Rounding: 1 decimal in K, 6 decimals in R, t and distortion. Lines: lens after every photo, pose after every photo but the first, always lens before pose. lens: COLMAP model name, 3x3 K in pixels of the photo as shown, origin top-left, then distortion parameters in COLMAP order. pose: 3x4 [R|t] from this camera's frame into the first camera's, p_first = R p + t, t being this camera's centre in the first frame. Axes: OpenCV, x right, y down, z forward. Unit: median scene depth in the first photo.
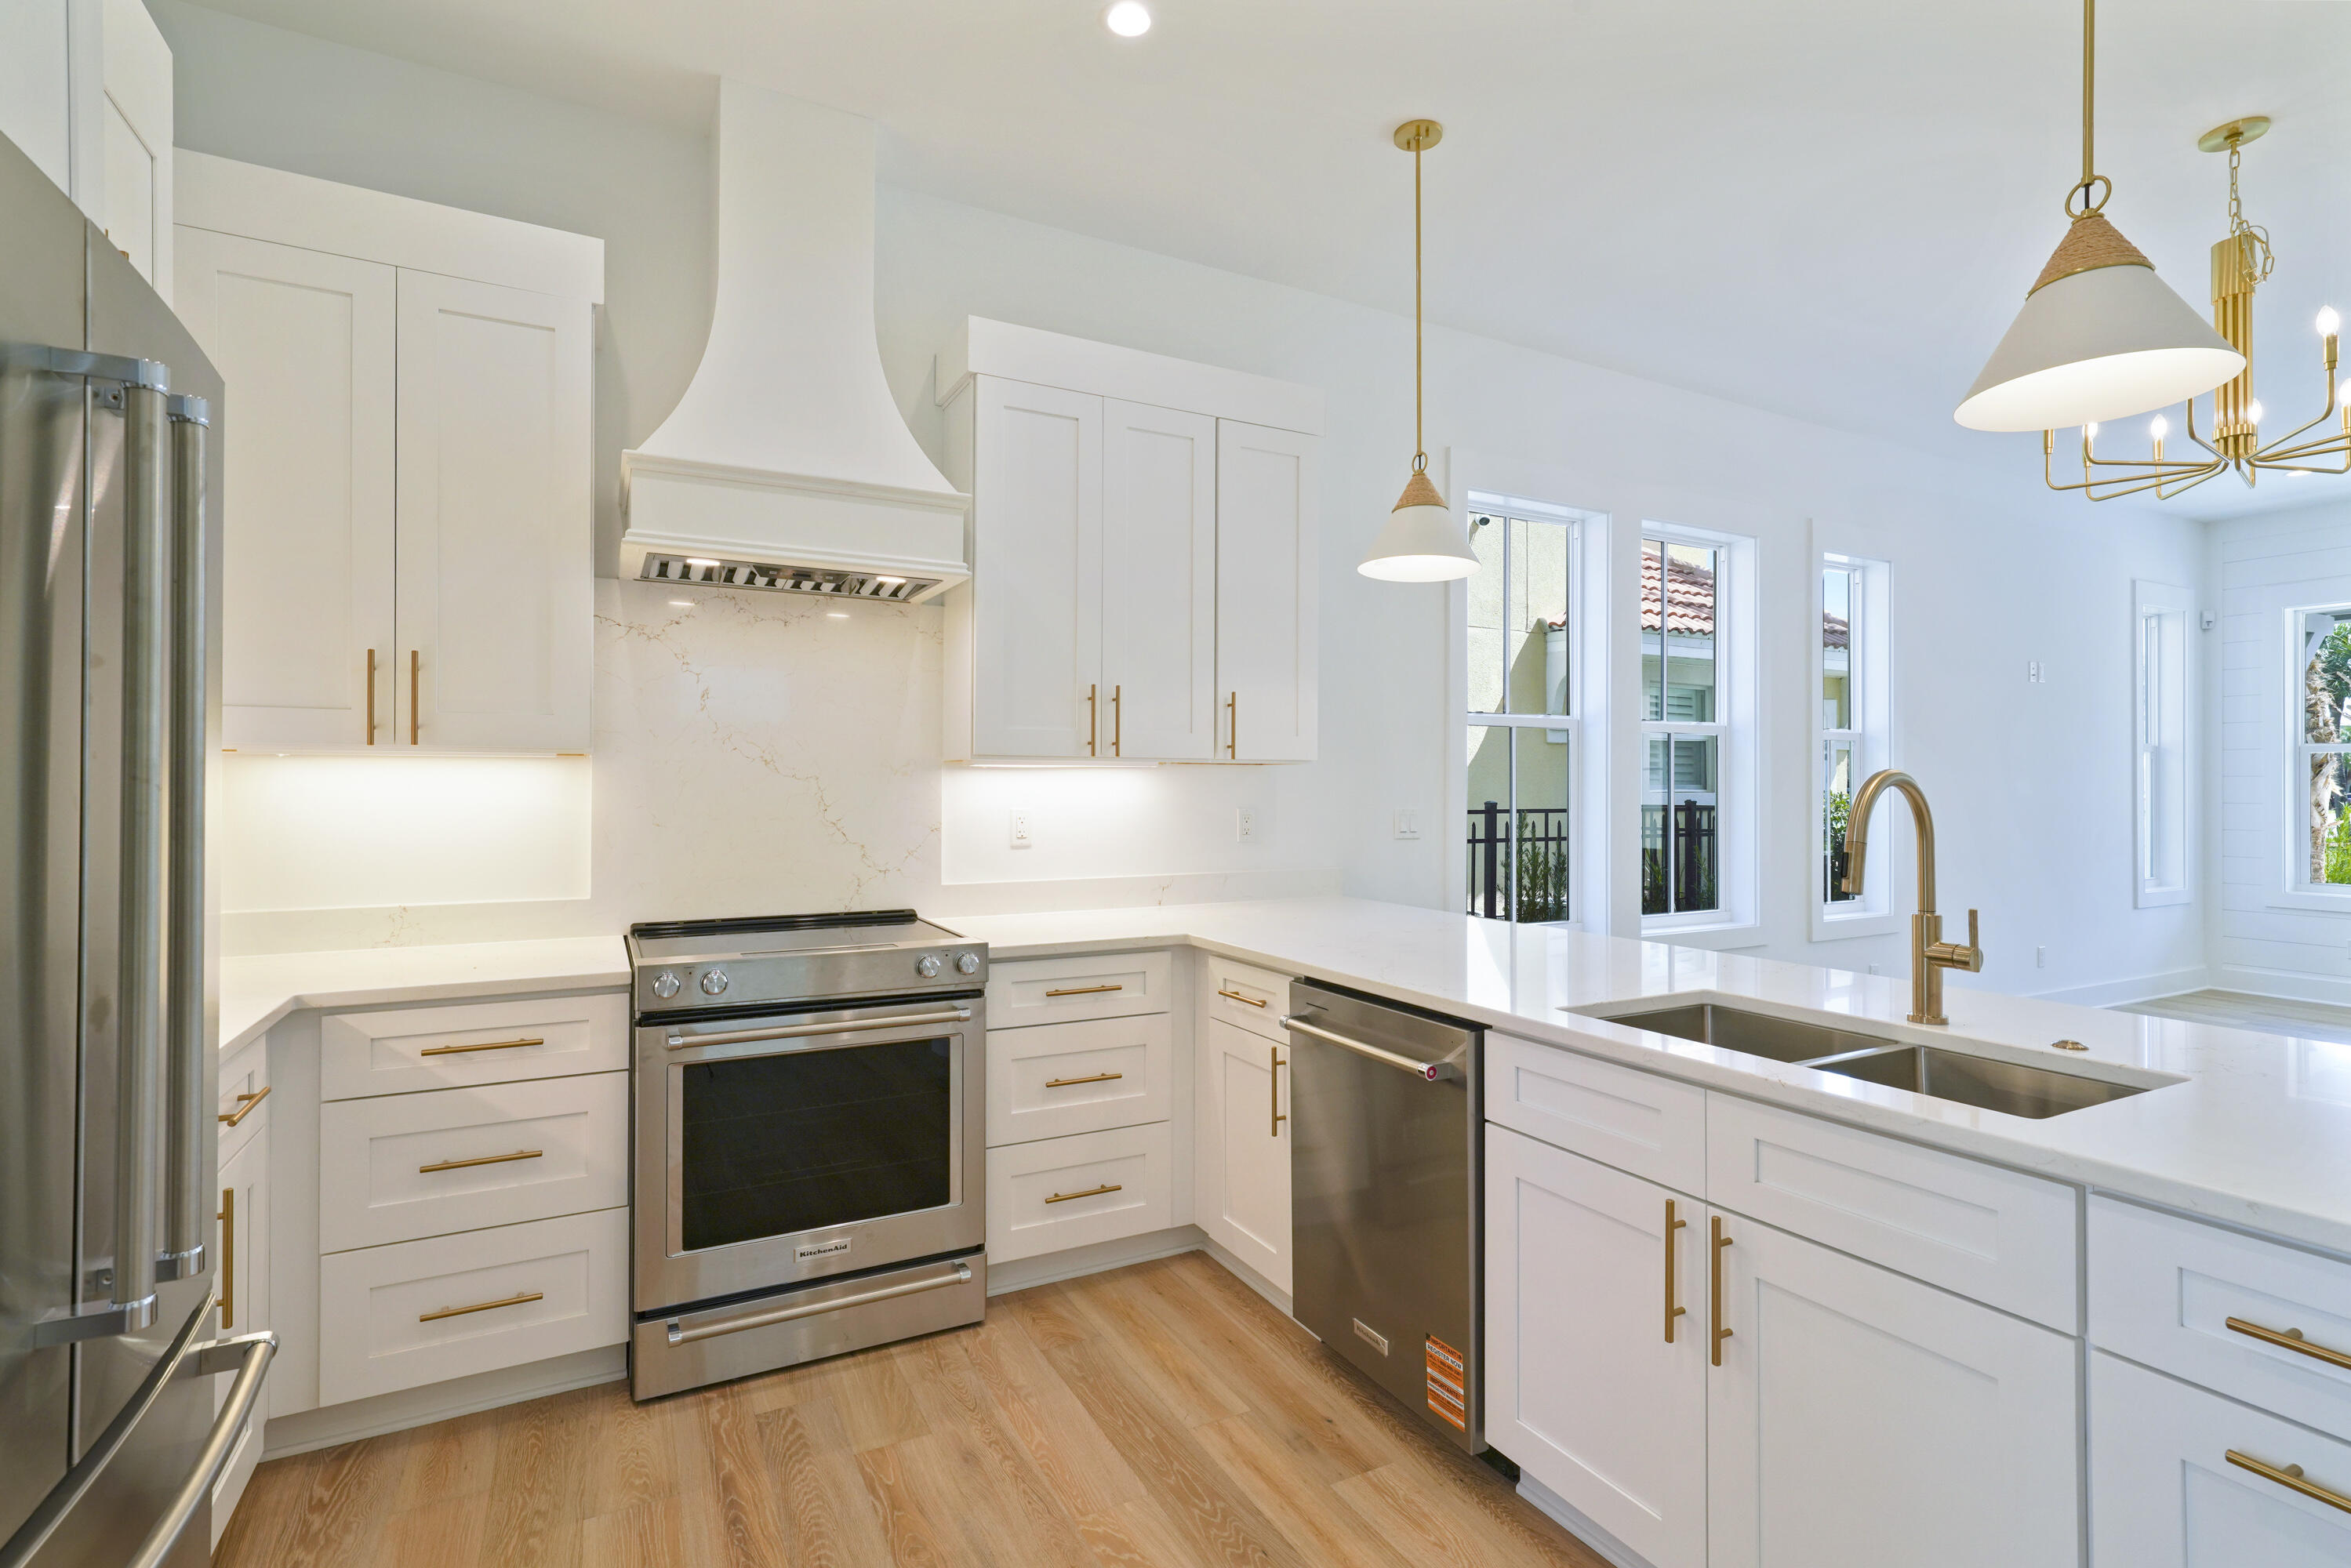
lens RADIAL K [[1125.3, 0, 1193.0], [0, 1125.3, 779.9], [0, 0, 1]] dist [0.004239, 0.000695]
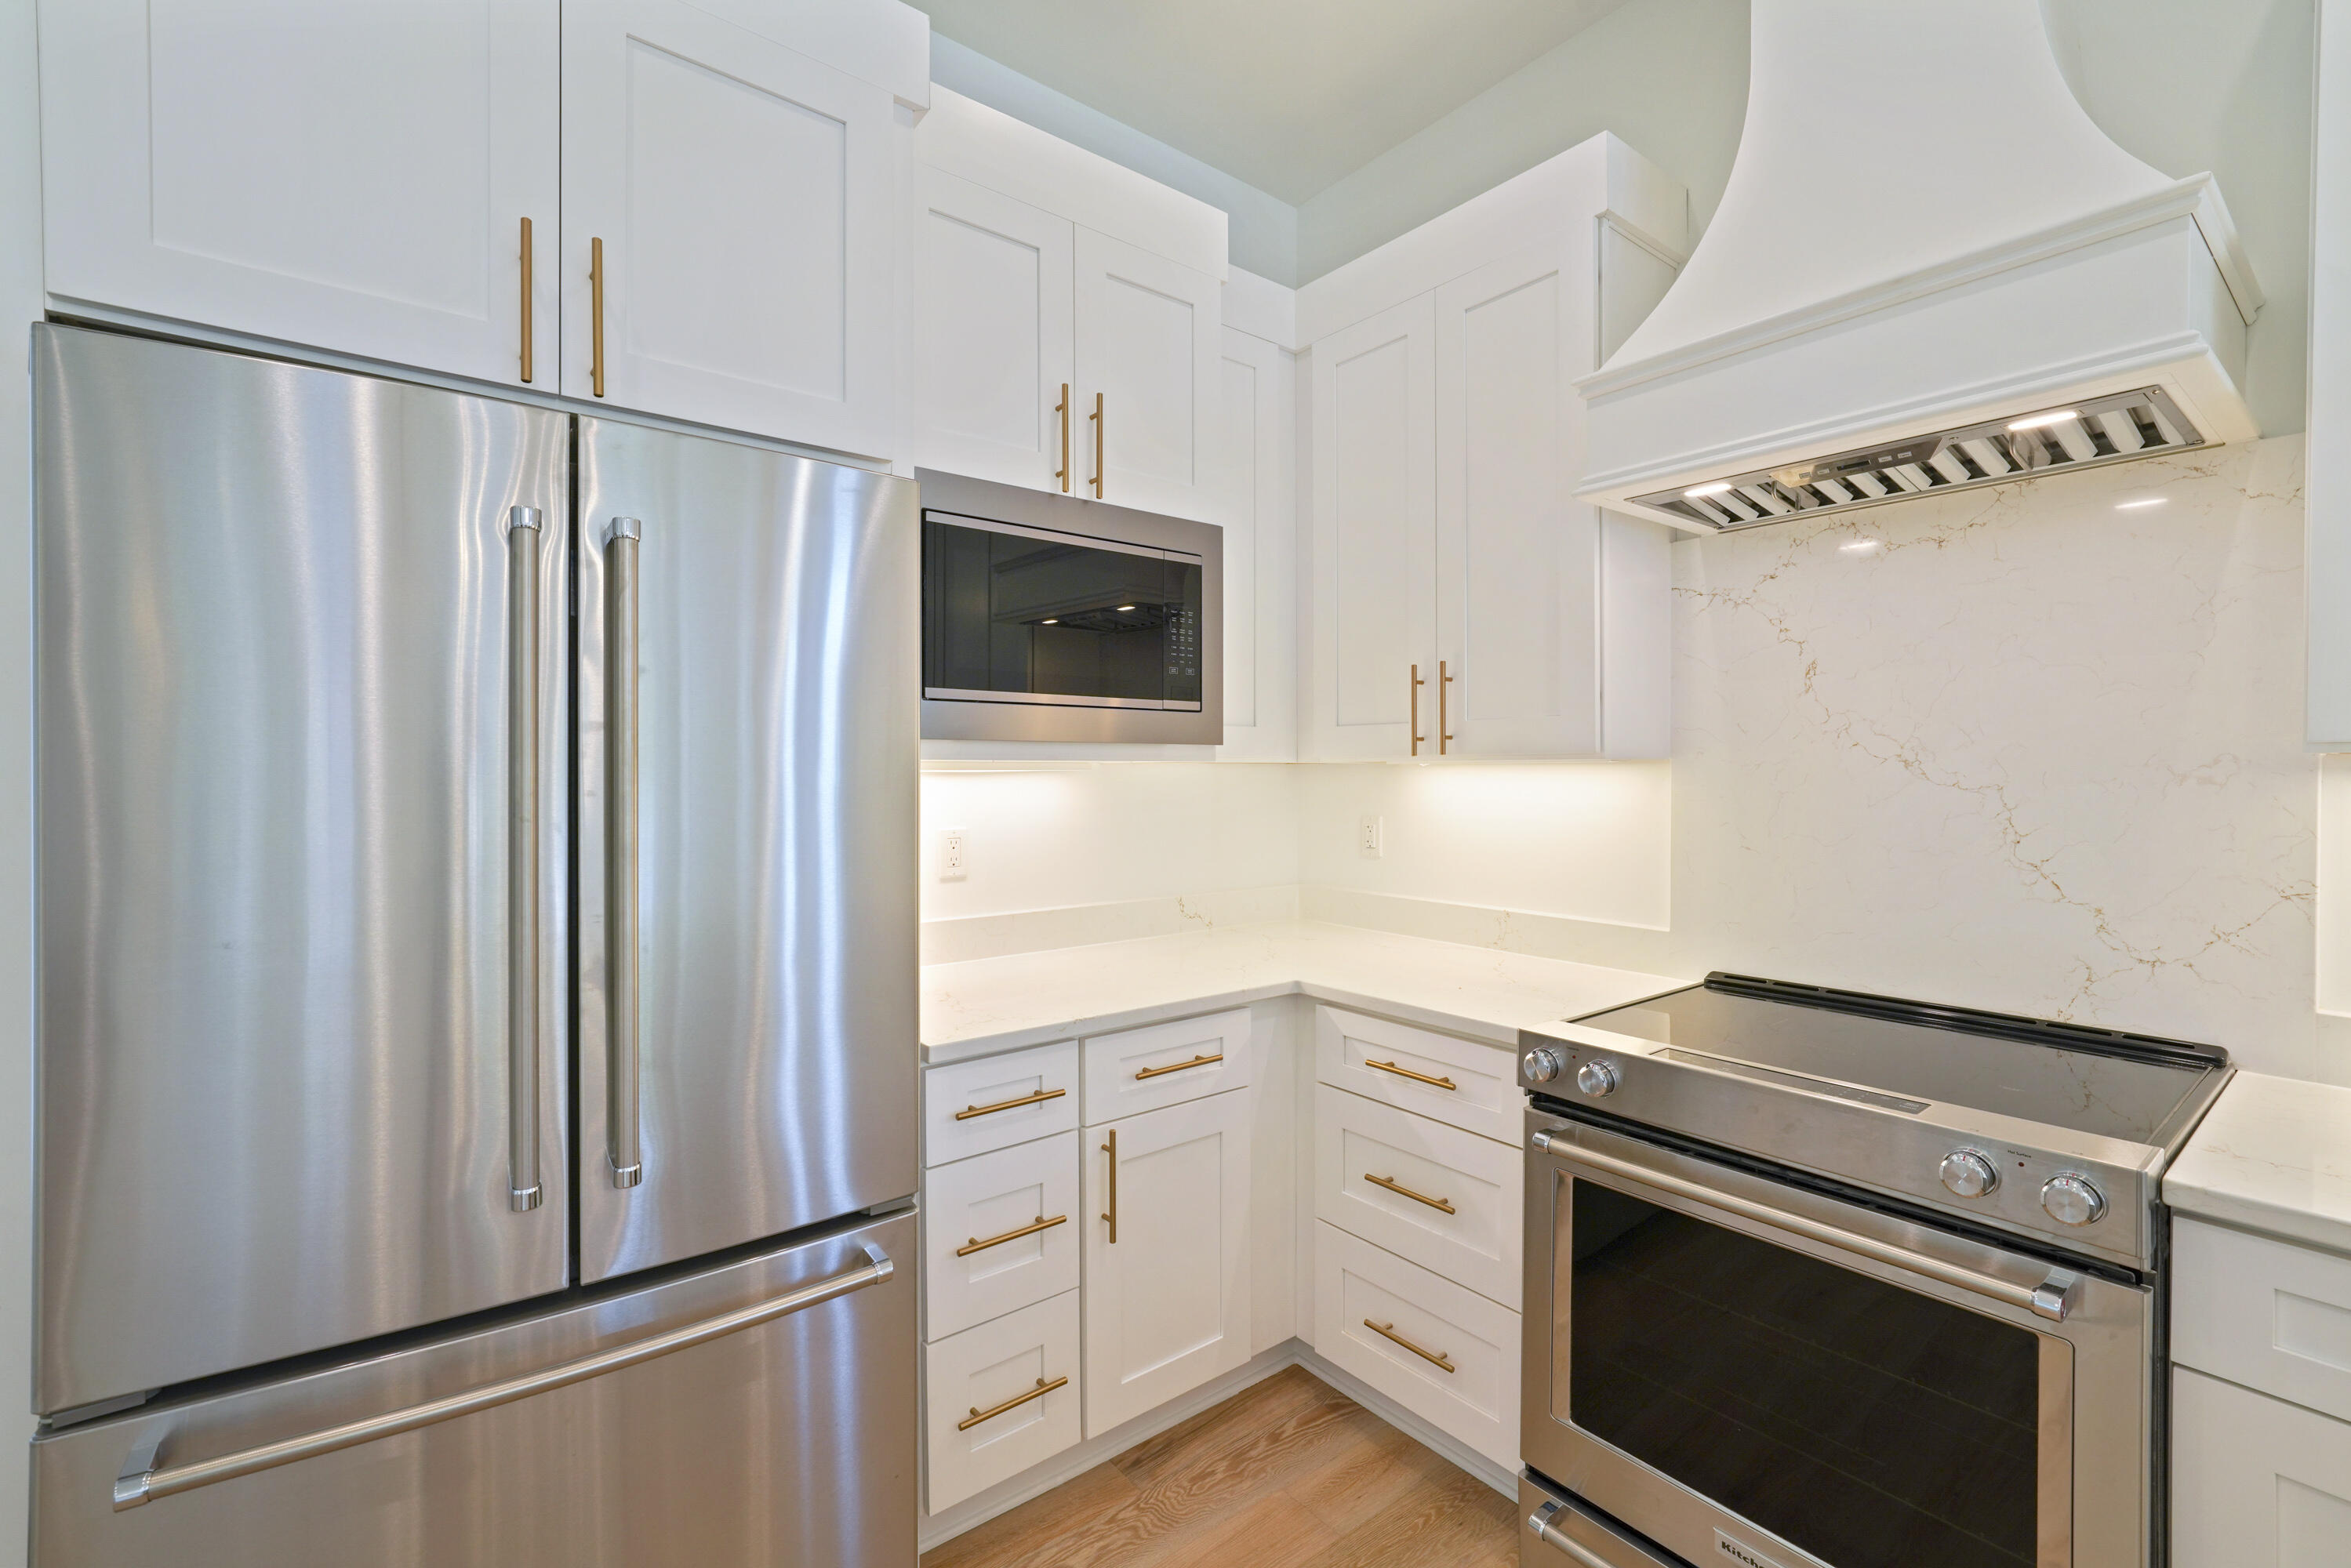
lens RADIAL K [[998.7, 0, 1164.7], [0, 998.7, 781.5], [0, 0, 1]] dist [-0.010434, -0.000142]
pose [[0.163490, 0.008585, -0.986508, 0.139941], [0.007397, 0.999923, 0.009927, -0.016742], [0.986517, -0.008920, 0.163414, 0.572209]]
